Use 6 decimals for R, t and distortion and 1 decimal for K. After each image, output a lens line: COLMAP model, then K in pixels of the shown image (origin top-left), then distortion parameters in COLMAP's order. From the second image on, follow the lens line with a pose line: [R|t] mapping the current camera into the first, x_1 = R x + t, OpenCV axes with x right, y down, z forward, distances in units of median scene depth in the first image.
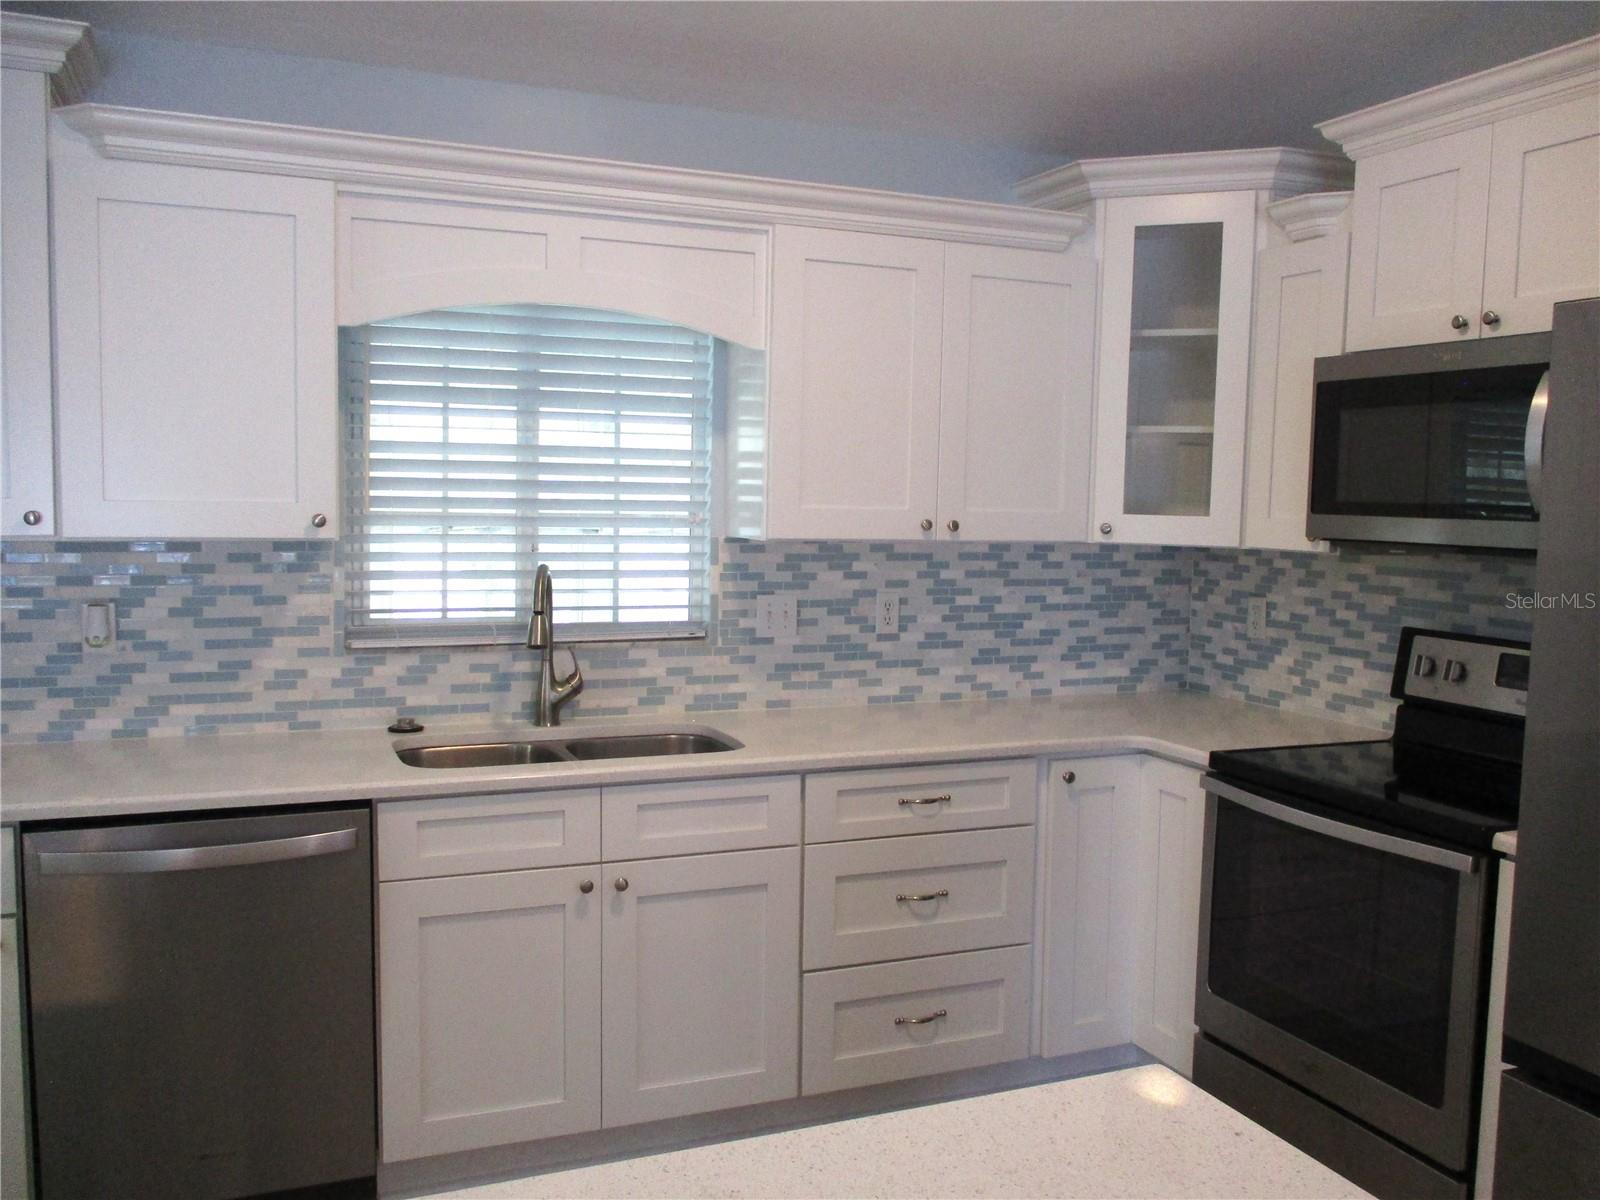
lens RADIAL K [[1352.4, 0, 808.3], [0, 1352.4, 605.1], [0, 0, 1]] dist [-0.038266, 0.025001]
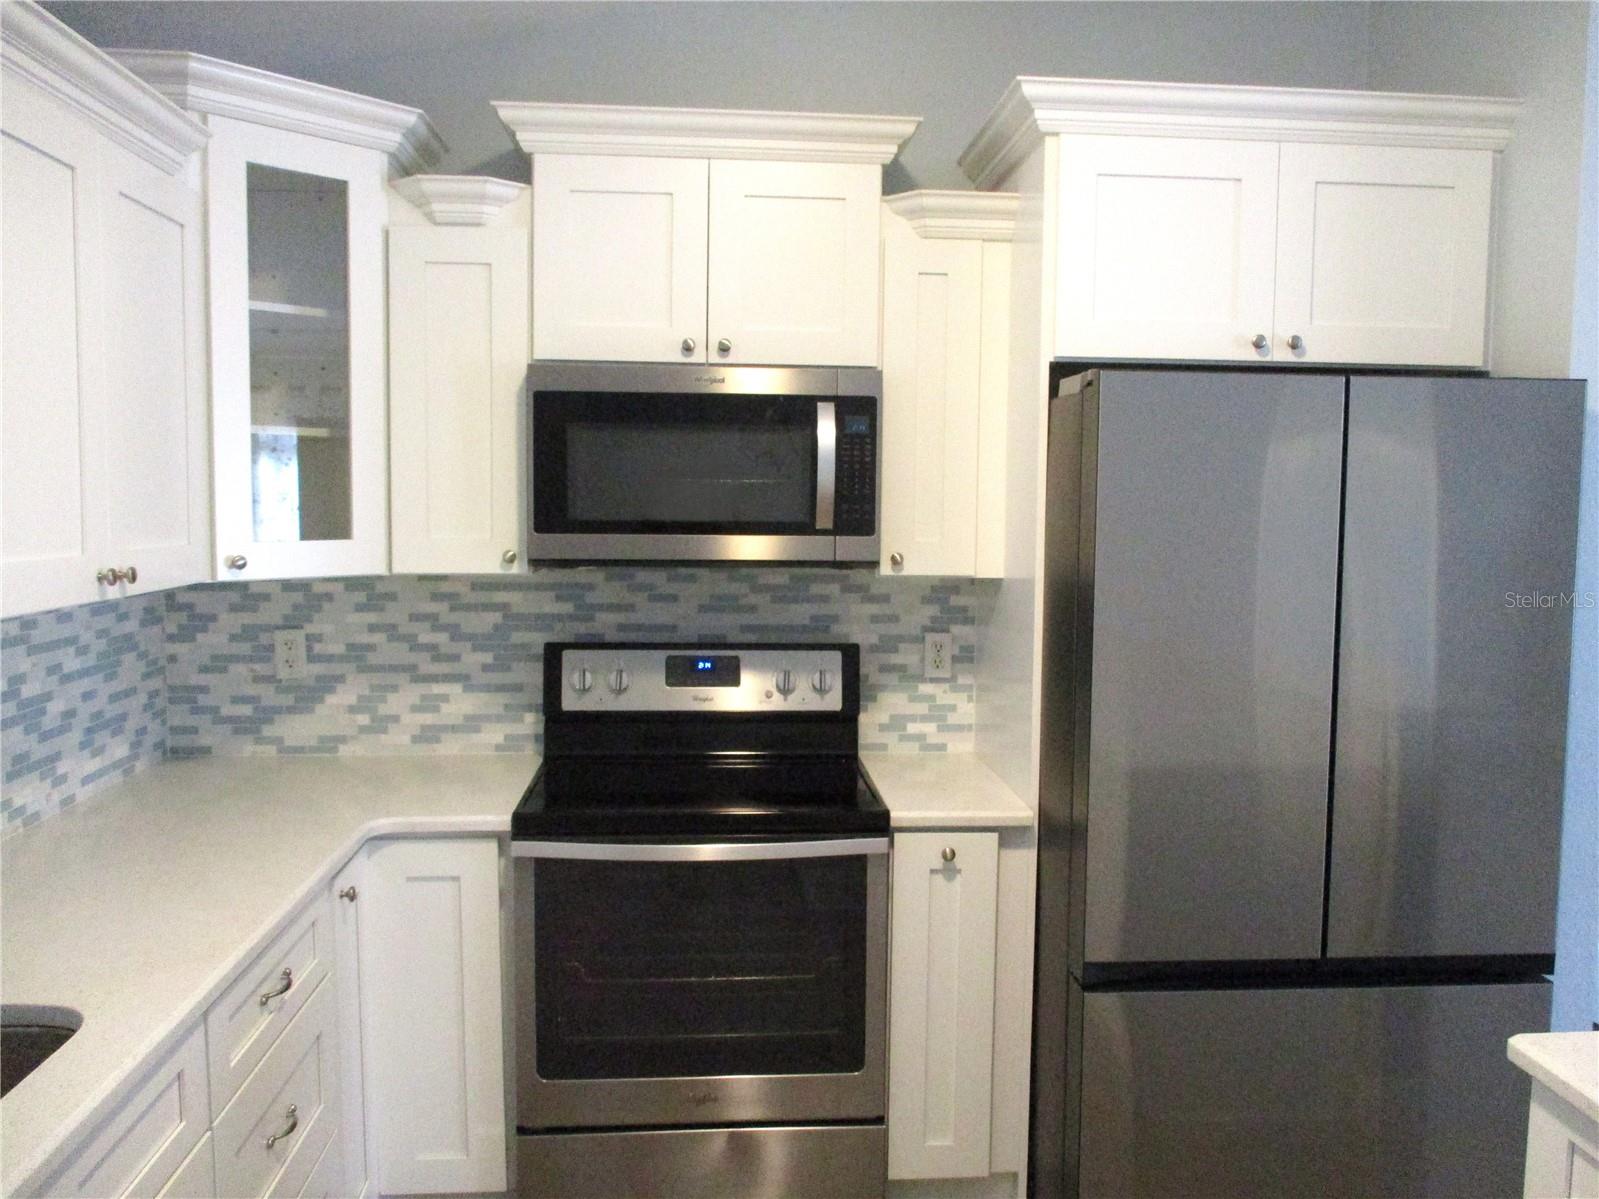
lens RADIAL K [[1370.2, 0, 805.6], [0, 1370.2, 612.0], [0, 0, 1]] dist [-0.033945, 0.018443]
pose [[0.311967, -0.101930, 0.944609, -0.414865], [0.076222, 0.993709, 0.082055, -0.070095], [-0.947030, 0.046402, 0.317774, 0.479643]]
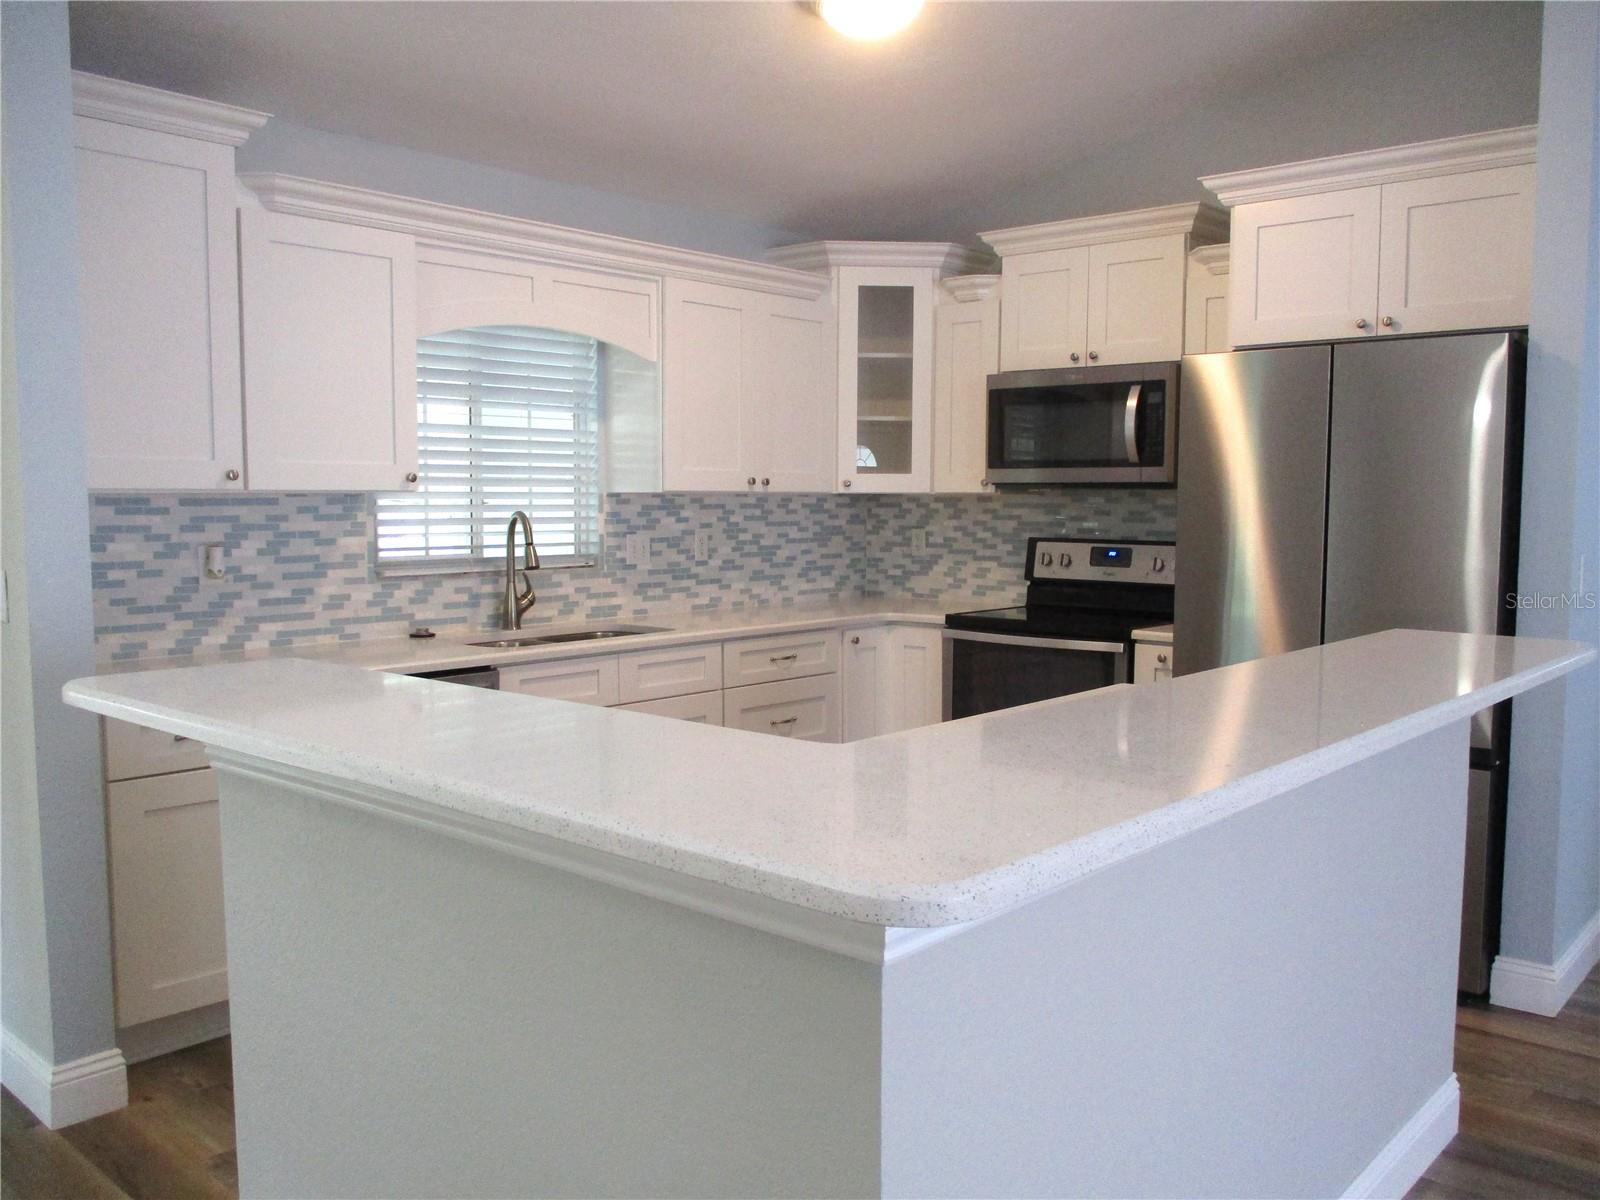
lens RADIAL K [[1329.0, 0, 797.8], [0, 1329.0, 603.2], [0, 0, 1]] dist [-0.021670, -0.000627]
pose [[0.902780, -0.052233, 0.426918, -0.495326], [0.051525, 0.998584, 0.013220, 0.057919], [-0.427004, 0.010062, 0.904194, -0.343676]]
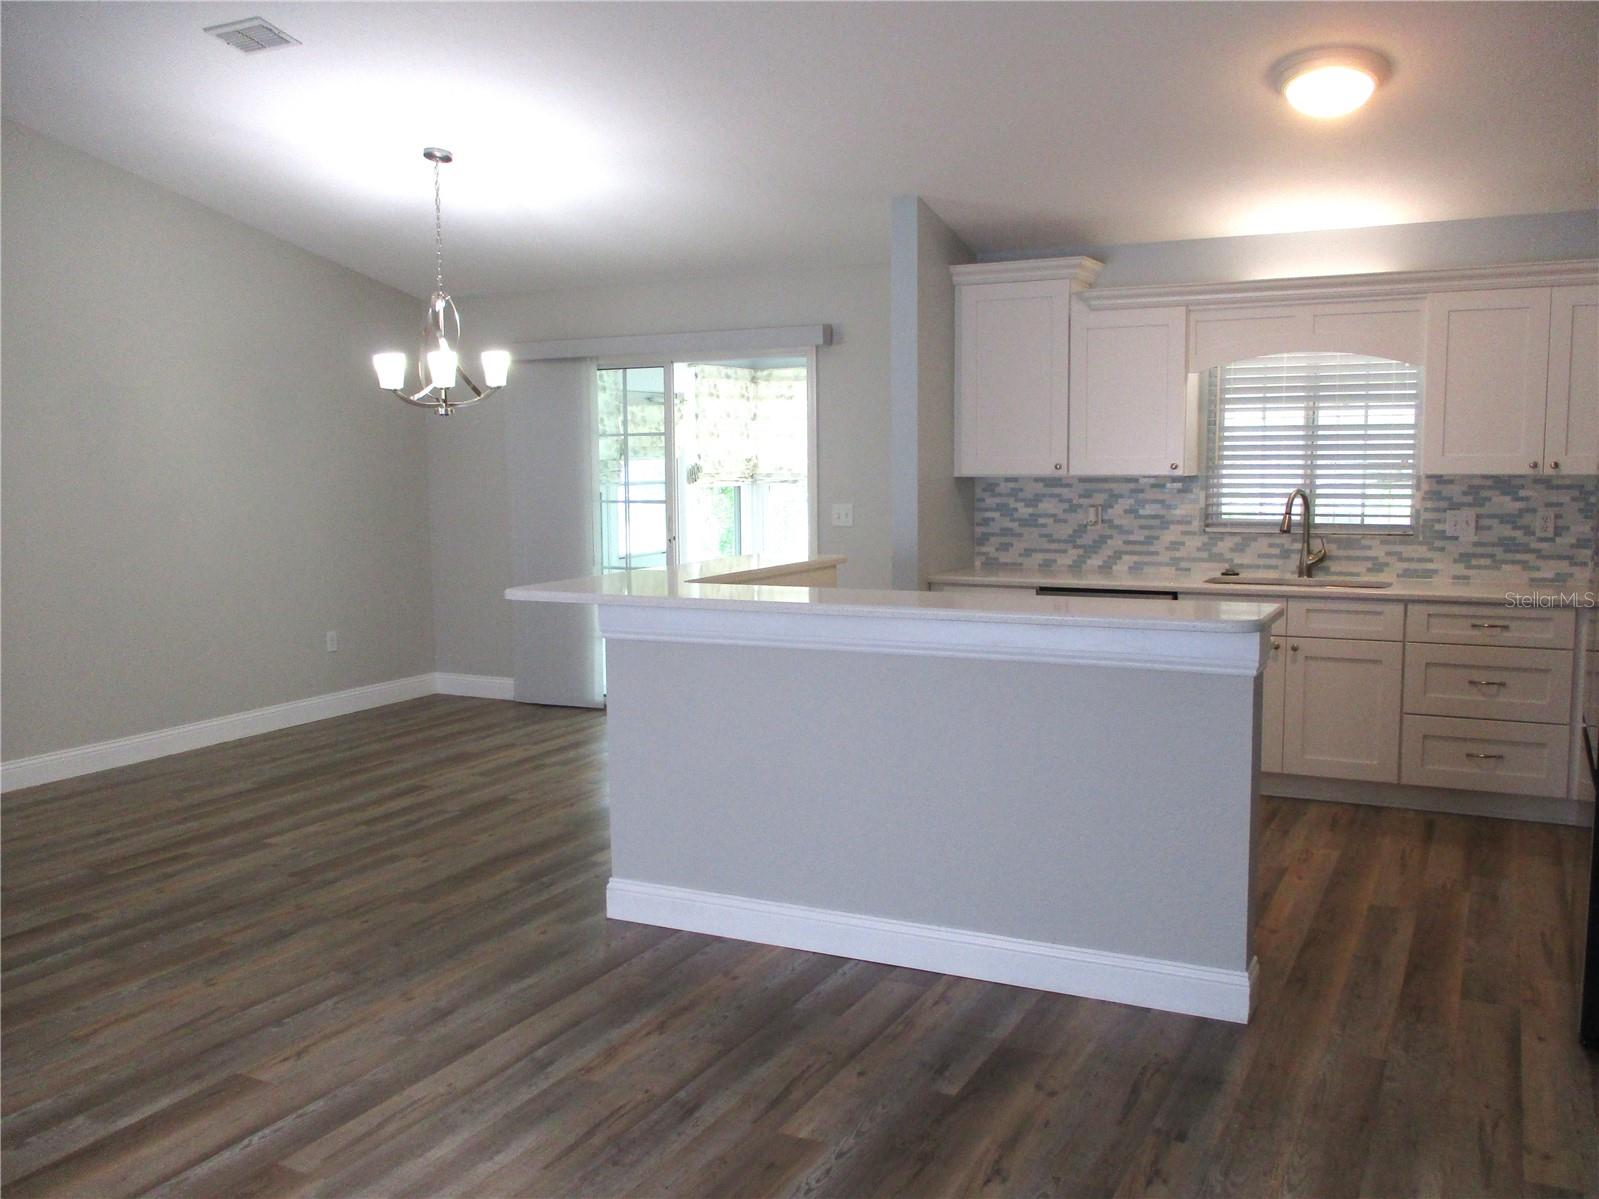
lens RADIAL K [[1370.2, 0, 793.0], [0, 1370.2, 604.6], [0, 0, 1]] dist [-0.033945, 0.018443]
pose [[0.645261, 0.058134, -0.761747, 0.753553], [-0.041457, 0.998296, 0.041069, 0.076378], [0.762836, 0.005079, 0.646572, -0.713216]]
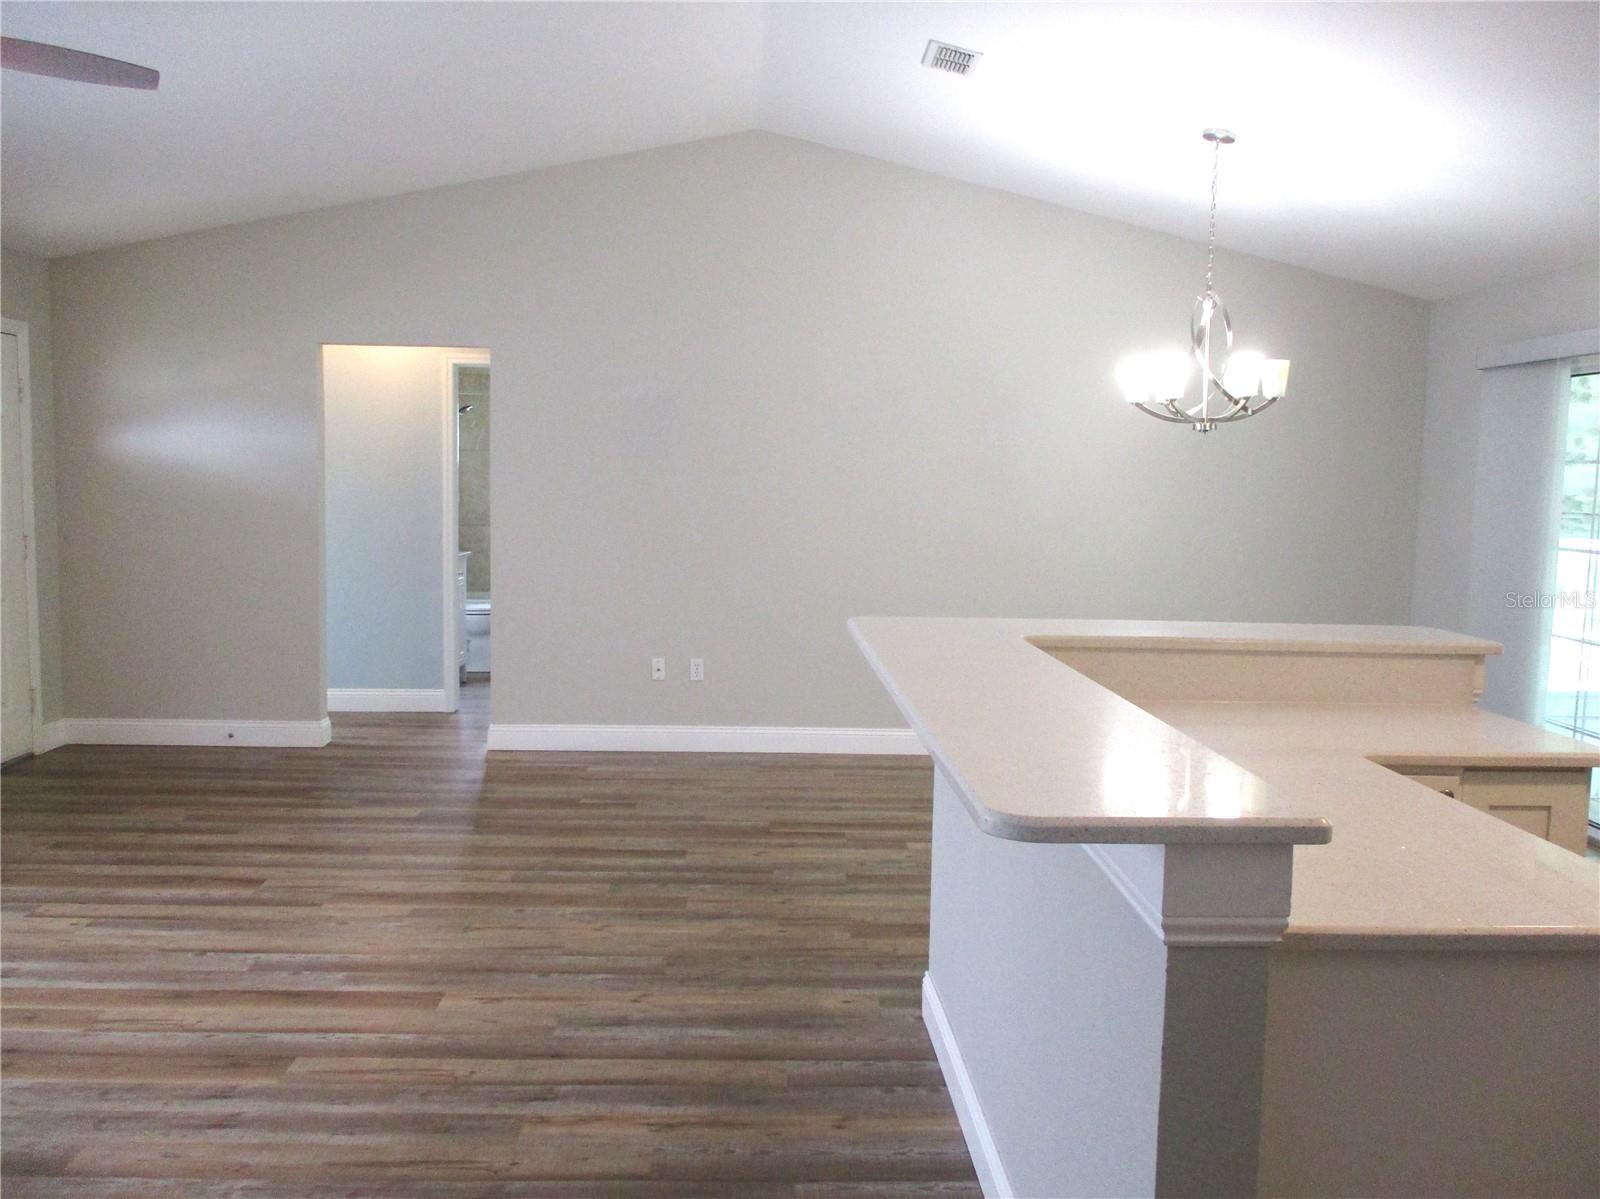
lens RADIAL K [[1329.0, 0, 812.8], [0, 1329.0, 639.1], [0, 0, 1]] dist [-0.021670, -0.000627]
pose [[-0.338175, 0.089675, -0.936801, 0.672842], [-0.107393, 0.985269, 0.133082, 0.000897], [0.934936, 0.145611, -0.323563, 0.214665]]
